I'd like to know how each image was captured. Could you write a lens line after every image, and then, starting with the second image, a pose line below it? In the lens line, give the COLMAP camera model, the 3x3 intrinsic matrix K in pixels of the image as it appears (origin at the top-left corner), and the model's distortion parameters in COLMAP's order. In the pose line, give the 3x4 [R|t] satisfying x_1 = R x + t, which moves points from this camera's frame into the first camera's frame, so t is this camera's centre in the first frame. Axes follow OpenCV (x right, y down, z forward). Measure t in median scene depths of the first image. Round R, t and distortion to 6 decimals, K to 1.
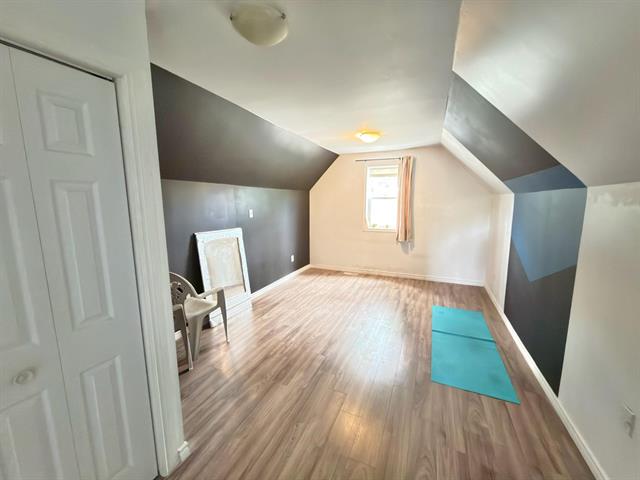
lens RADIAL K [[255.6, 0, 319.4], [0, 255.6, 239.1], [0, 0, 1]] dist [0.001210, -0.000241]
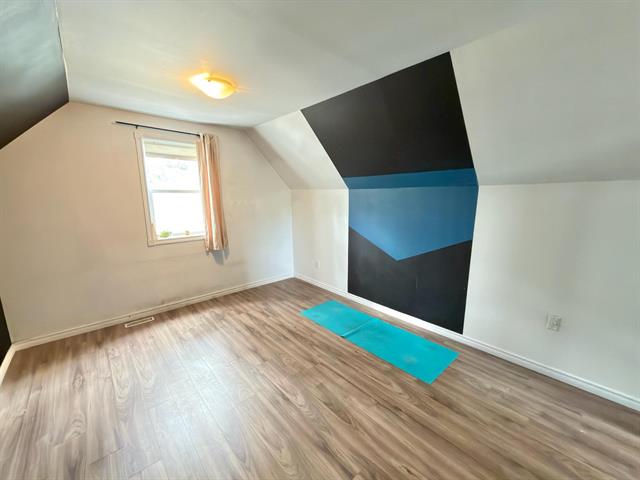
lens RADIAL K [[255.6, 0, 319.9], [0, 255.6, 237.9], [0, 0, 1]] dist [0.001210, -0.000241]
pose [[0.406317, -0.149939, 0.901346, -0.222332], [0.136536, 0.985332, 0.102361, -0.060731], [-0.903474, 0.081475, 0.420829, 0.409650]]
